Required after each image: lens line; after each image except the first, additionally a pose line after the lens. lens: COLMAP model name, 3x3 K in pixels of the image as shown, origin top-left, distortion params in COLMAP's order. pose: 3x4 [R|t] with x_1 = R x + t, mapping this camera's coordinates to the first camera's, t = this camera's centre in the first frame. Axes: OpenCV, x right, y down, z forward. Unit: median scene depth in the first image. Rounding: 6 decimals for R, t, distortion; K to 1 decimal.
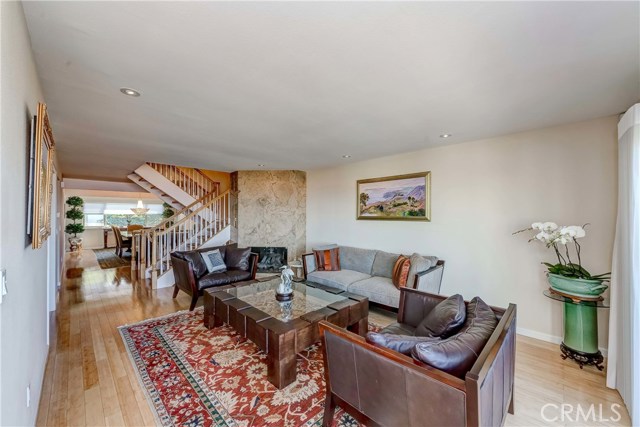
lens RADIAL K [[249.5, 0, 319.6], [0, 249.5, 214.1], [0, 0, 1]] dist [-0.000797, -0.000202]
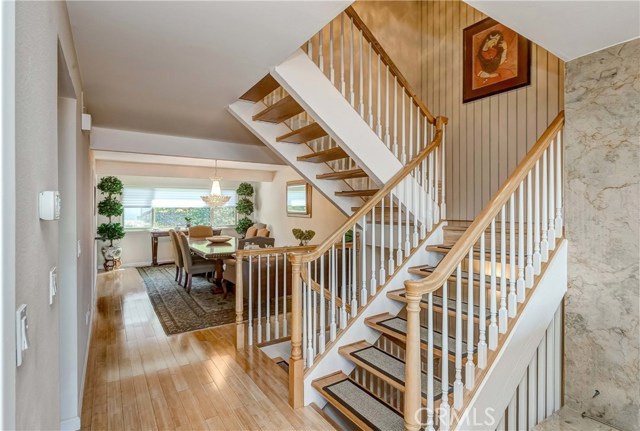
lens RADIAL K [[328.1, 0, 319.7], [0, 328.1, 210.8], [0, 0, 1]] dist [0.001319, 0.000006]
pose [[0.978218, 0.003080, -0.207556, -0.340679], [-0.001066, 0.999951, 0.009818, 0.000606], [0.207576, -0.009383, 0.978174, 0.347126]]
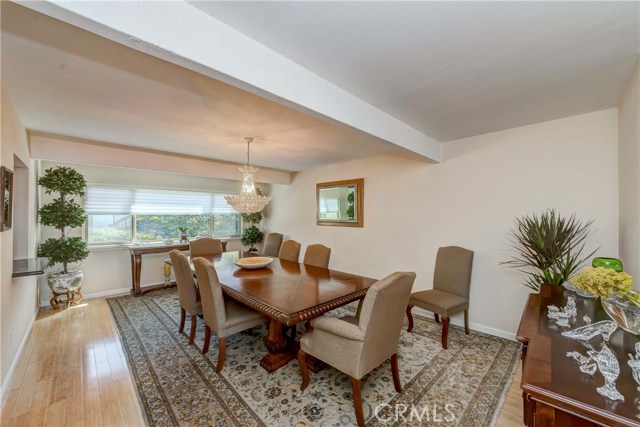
lens RADIAL K [[249.5, 0, 319.9], [0, 249.5, 214.2], [0, 0, 1]] dist [-0.000797, -0.000202]
pose [[0.999929, 0.001955, -0.011738, -0.574204], [-0.001993, 0.999993, -0.003190, 0.001118], [0.011732, 0.003213, 0.999926, 0.612127]]
